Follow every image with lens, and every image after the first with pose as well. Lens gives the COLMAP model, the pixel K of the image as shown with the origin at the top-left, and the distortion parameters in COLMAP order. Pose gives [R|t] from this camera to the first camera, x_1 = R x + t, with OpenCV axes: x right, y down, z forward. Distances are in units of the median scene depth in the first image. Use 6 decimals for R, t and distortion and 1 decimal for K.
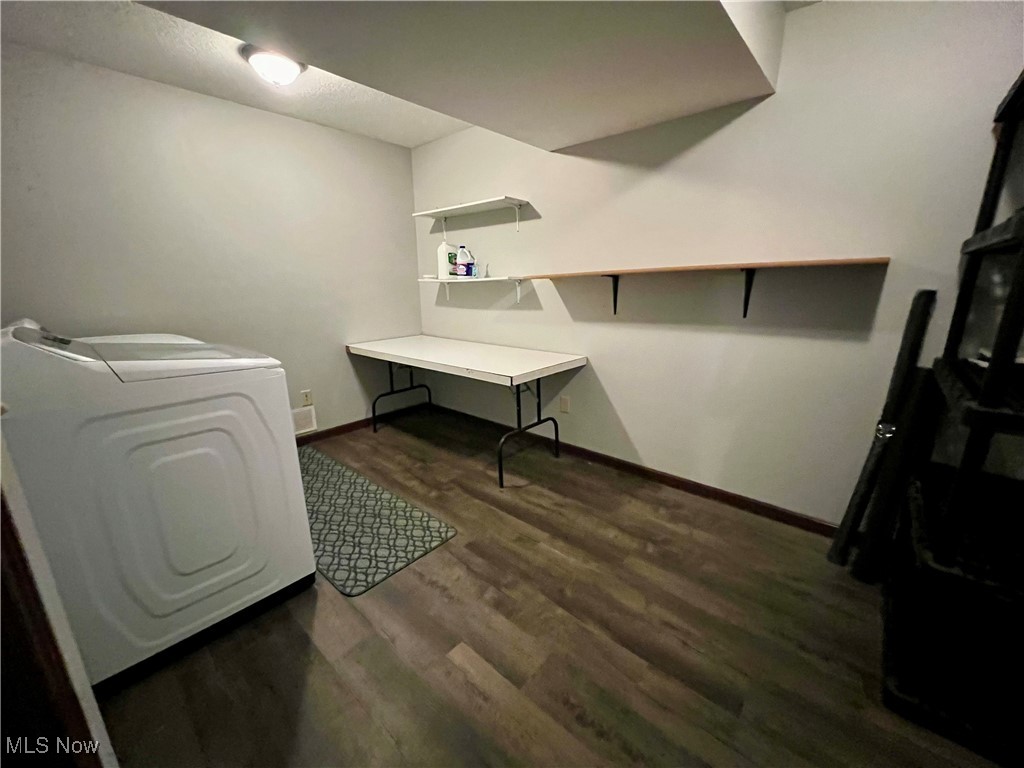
lens RADIAL K [[403.3, 0, 506.0], [0, 403.3, 384.5], [0, 0, 1]] dist [0.000668, 0.000303]
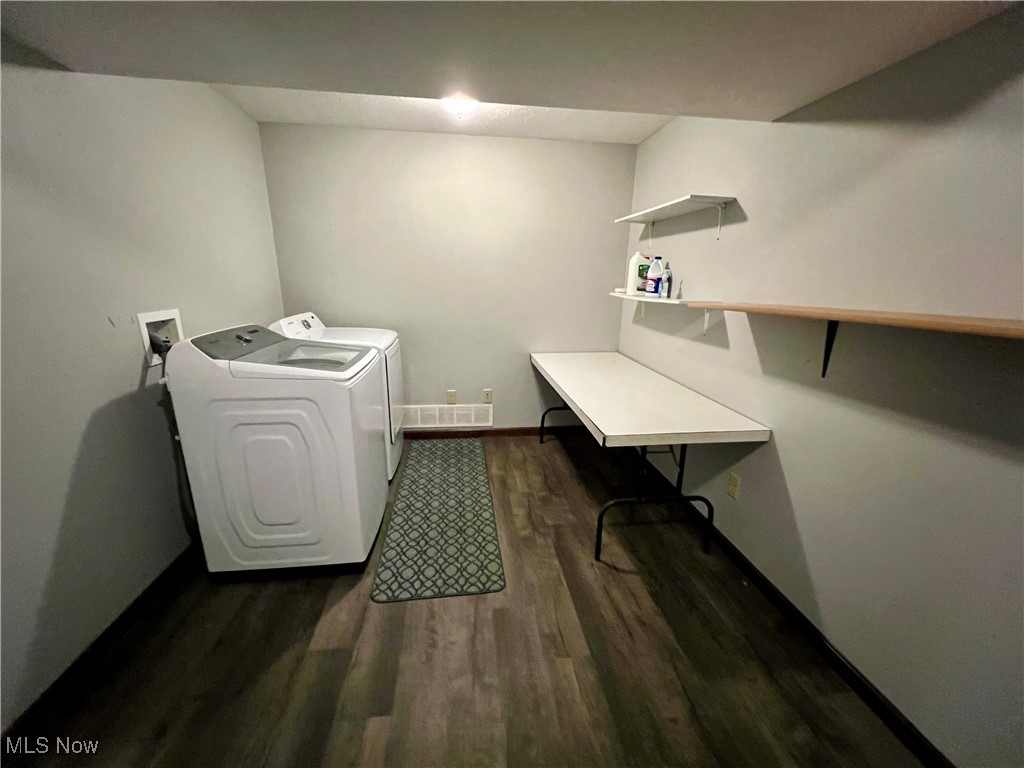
lens RADIAL K [[403.3, 0, 513.1], [0, 403.3, 385.8], [0, 0, 1]] dist [0.000668, 0.000303]
pose [[0.762178, 0.197884, -0.616382, 0.263456], [-0.188568, 0.978711, 0.081035, -0.110921], [0.619296, 0.054467, 0.783266, 0.212807]]
